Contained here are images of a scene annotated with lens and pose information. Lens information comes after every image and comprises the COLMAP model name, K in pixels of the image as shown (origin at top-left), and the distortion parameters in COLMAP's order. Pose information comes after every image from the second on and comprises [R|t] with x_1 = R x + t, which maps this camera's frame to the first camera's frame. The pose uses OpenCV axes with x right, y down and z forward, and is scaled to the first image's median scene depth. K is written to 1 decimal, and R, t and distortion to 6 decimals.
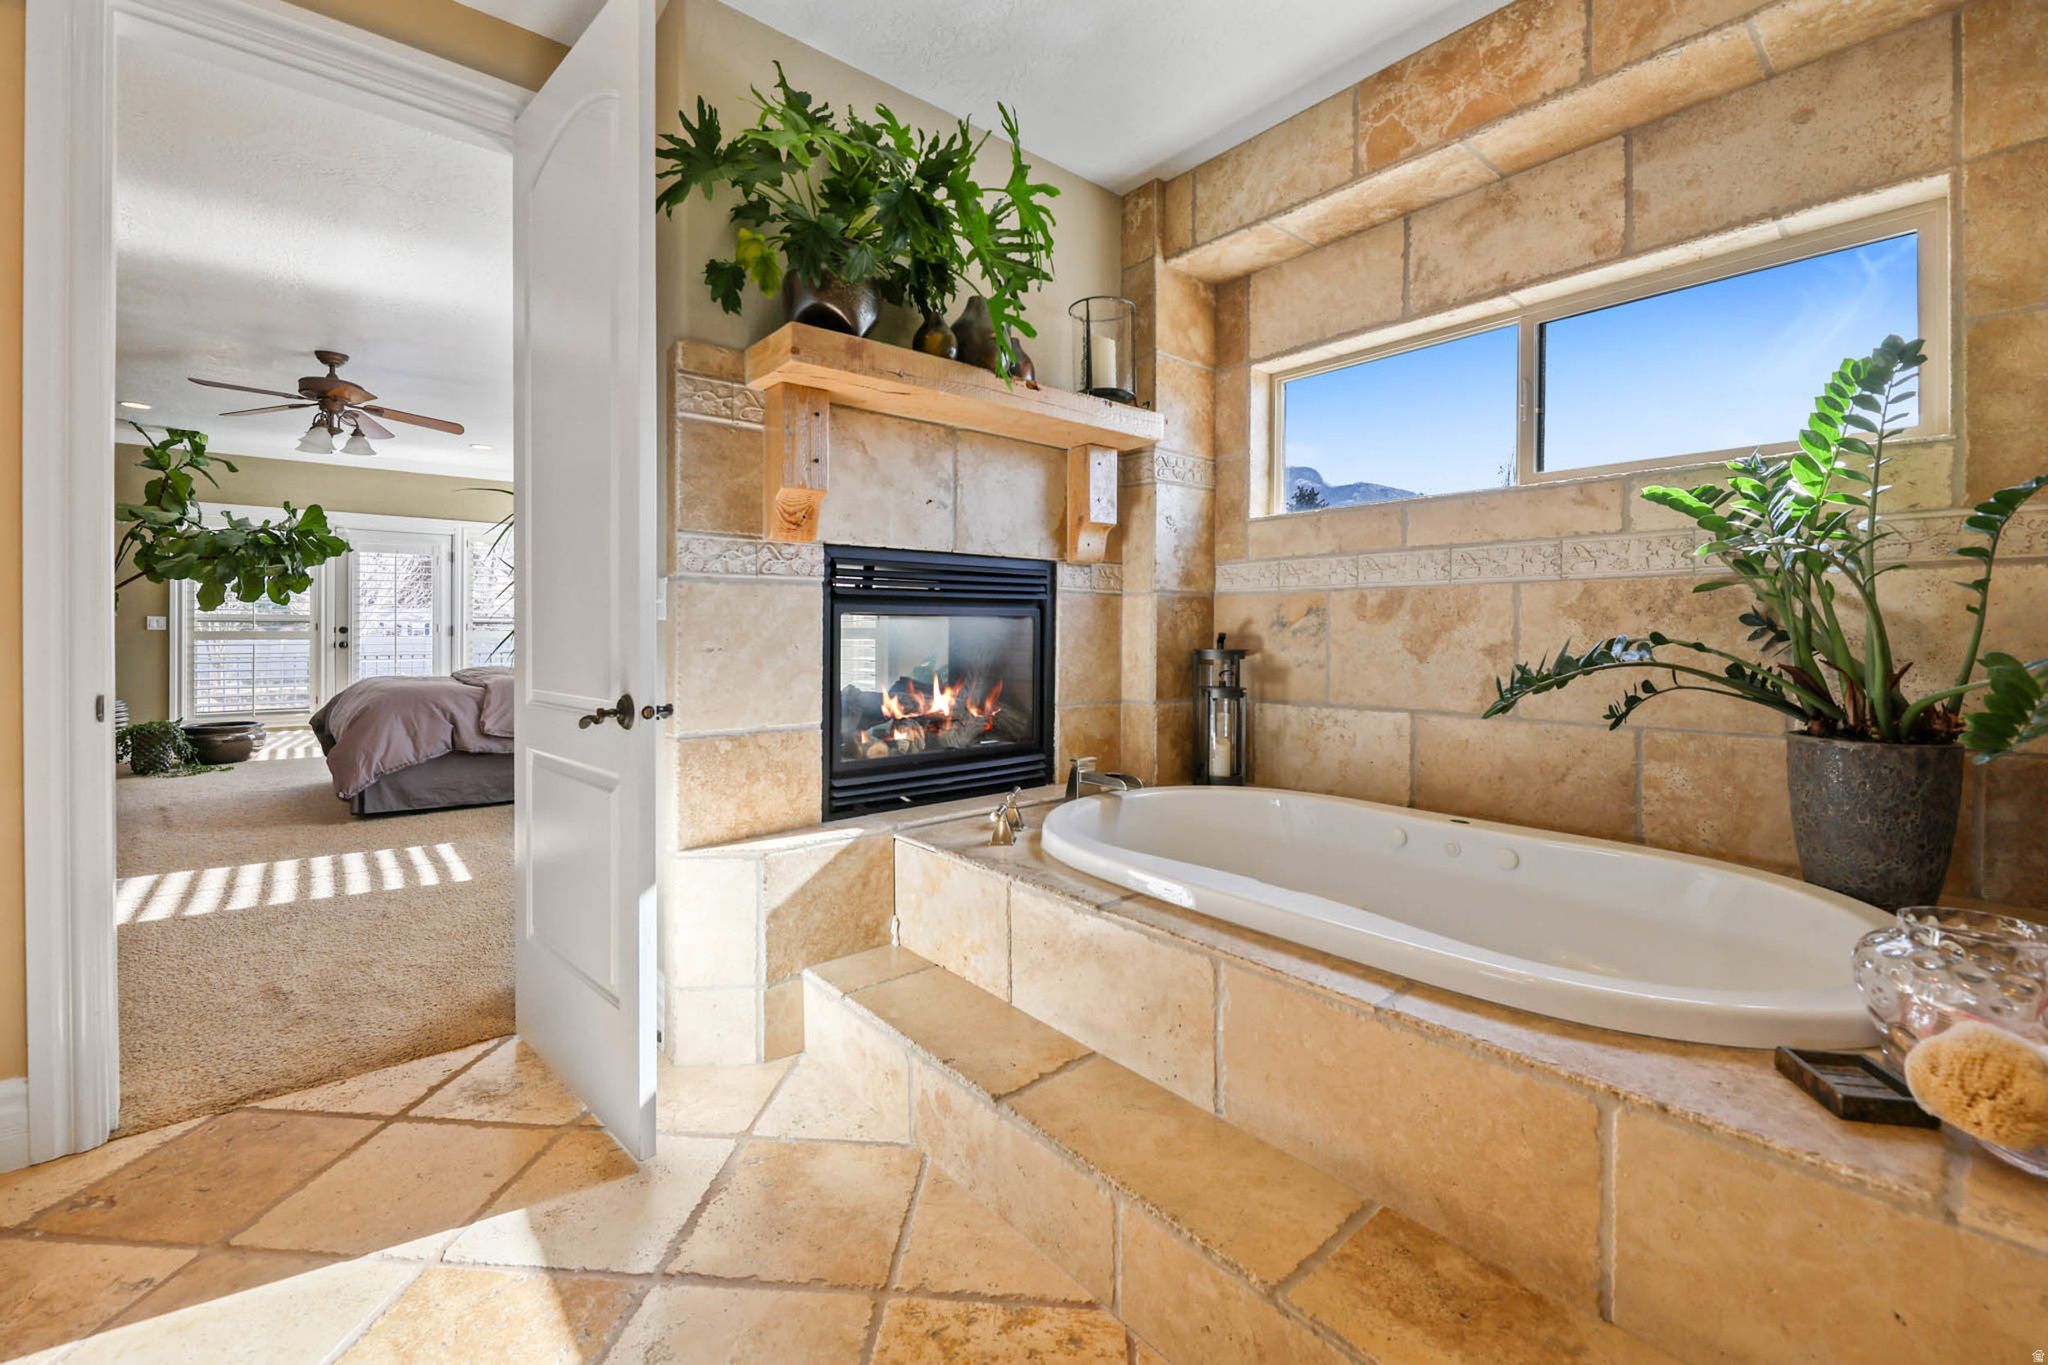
lens RADIAL K [[844.1, 0, 1026.9], [0, 844.1, 628.2], [0, 0, 1]] dist [-0.000617, -0.000039]
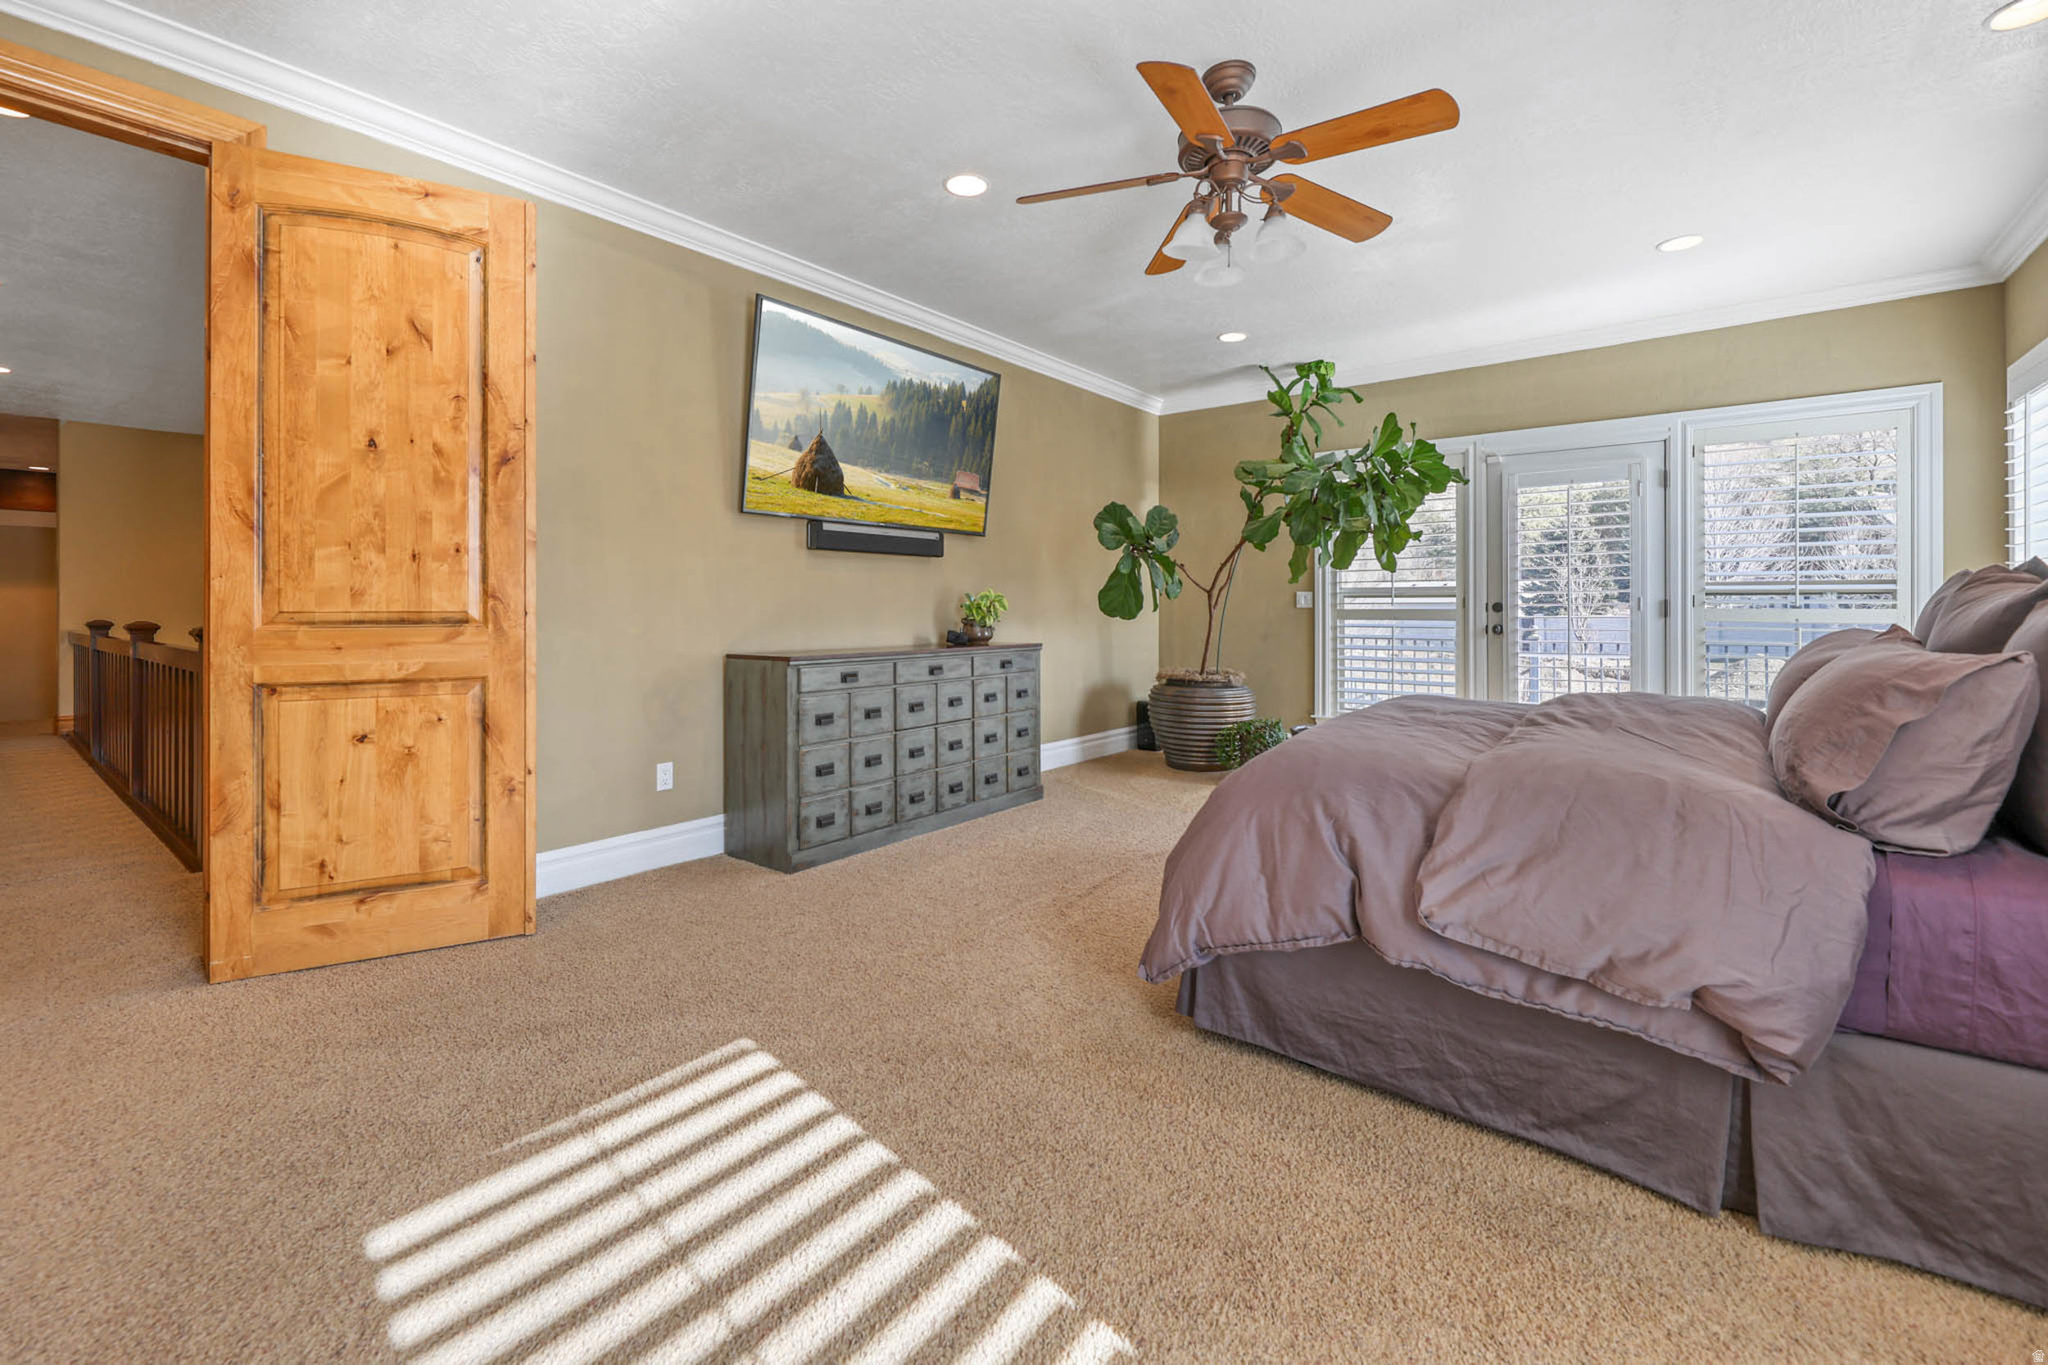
lens RADIAL K [[859.5, 0, 1006.1], [0, 859.5, 604.6], [0, 0, 1]] dist [-0.003312, -0.000461]
pose [[0.192679, -0.004631, -0.981251, -0.248639], [0.006810, 0.999971, -0.003382, -0.000376], [0.981238, -0.006031, 0.192705, 0.563096]]
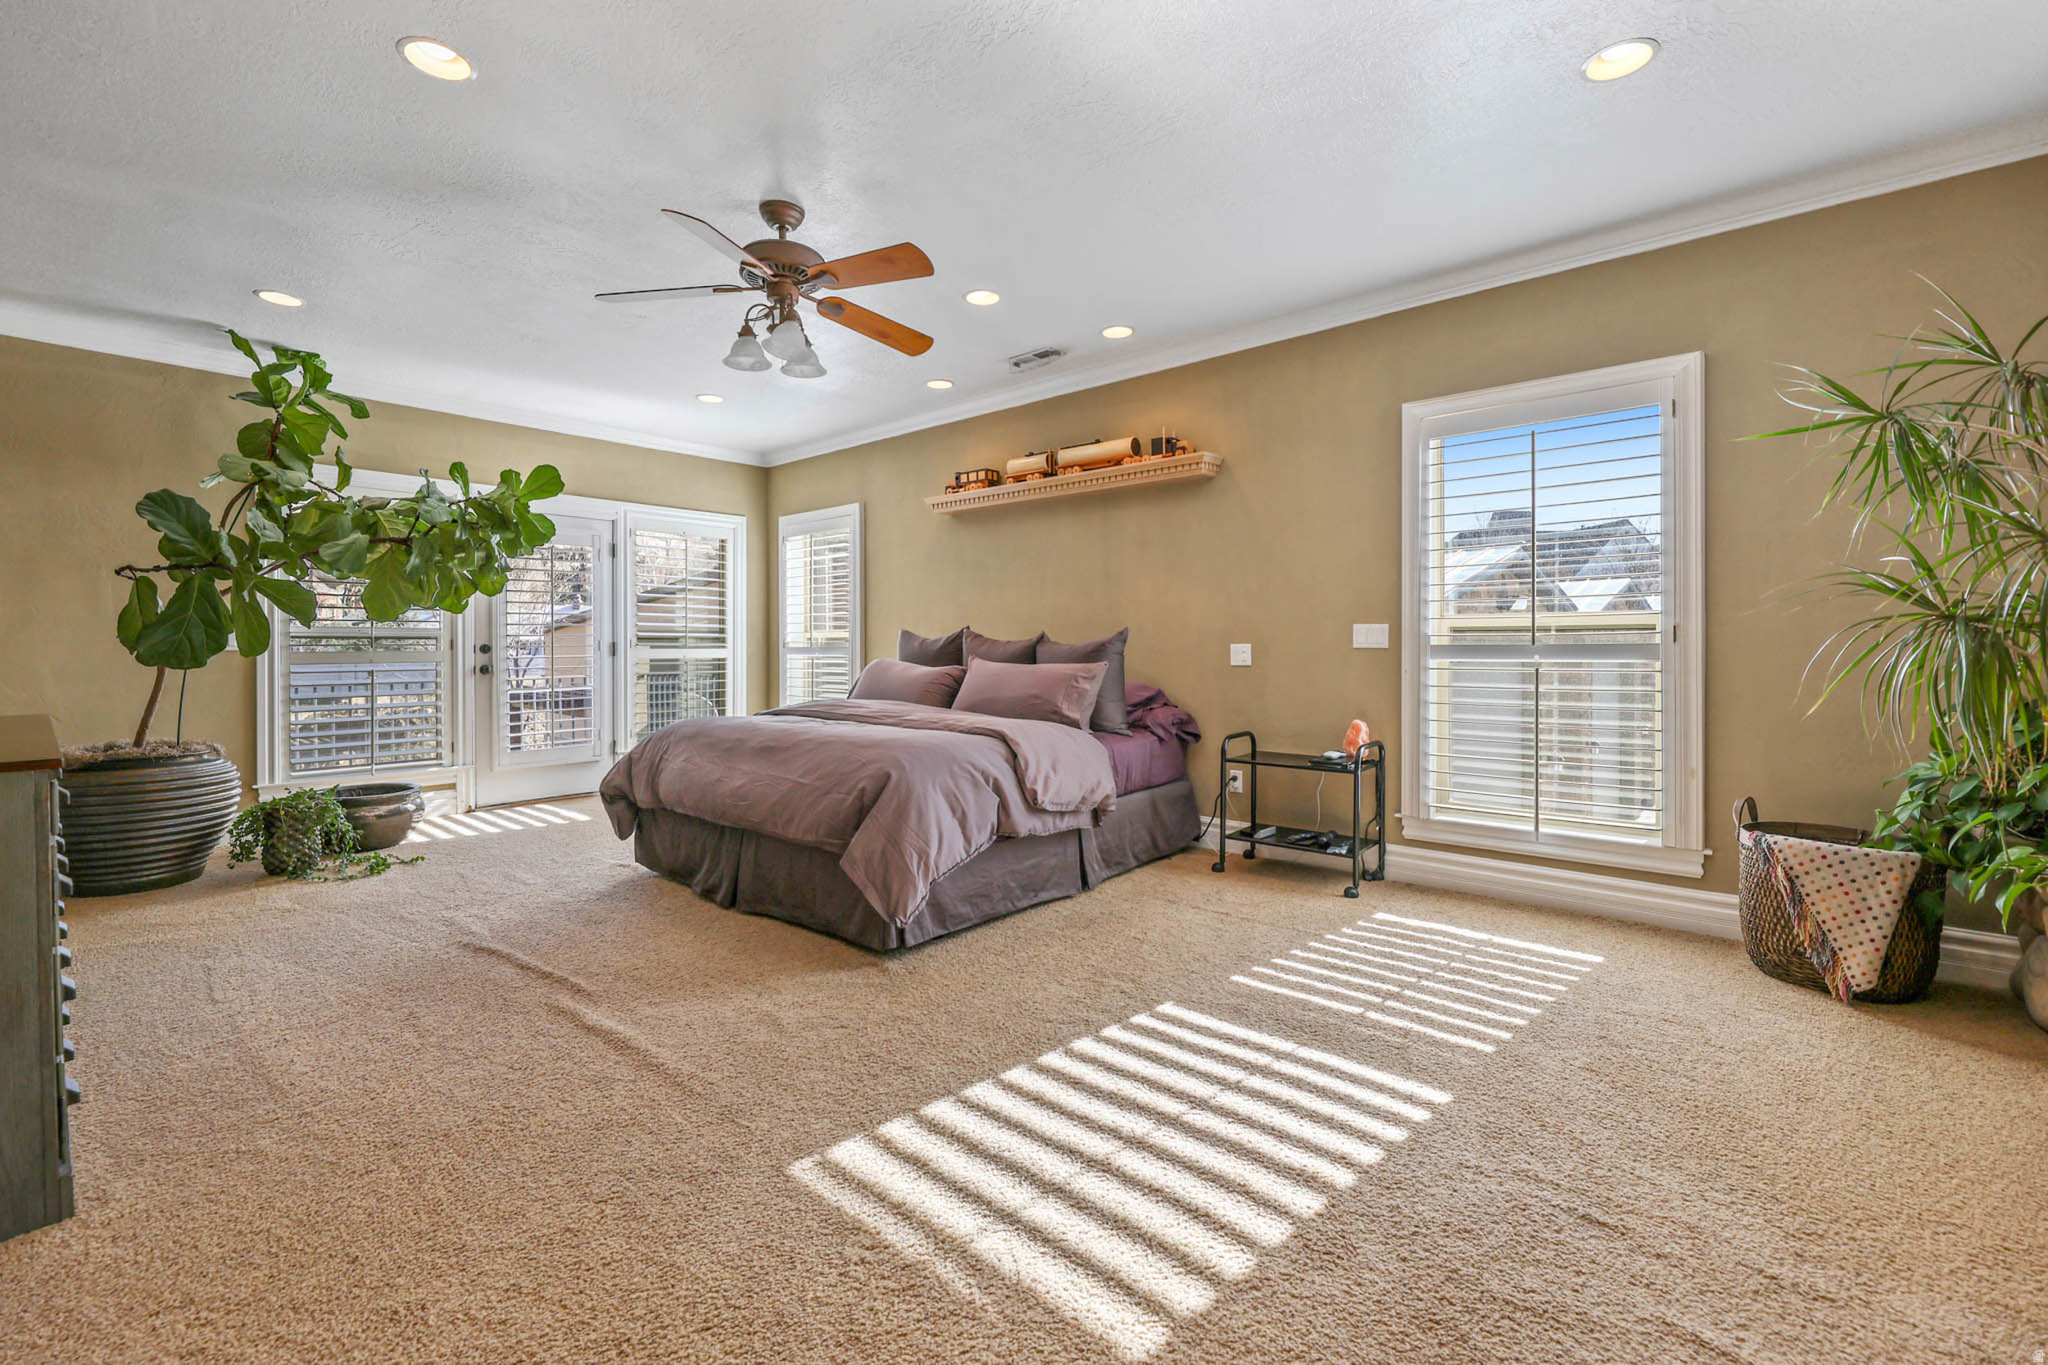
lens RADIAL K [[841.2, 0, 1020.8], [0, 841.2, 640.4], [0, 0, 1]] dist [-0.001675, -0.000103]
pose [[0.988303, -0.004514, 0.152437, -0.547545], [0.004752, 0.999988, -0.001196, -0.002321], [-0.152430, 0.001907, 0.988312, 0.263222]]
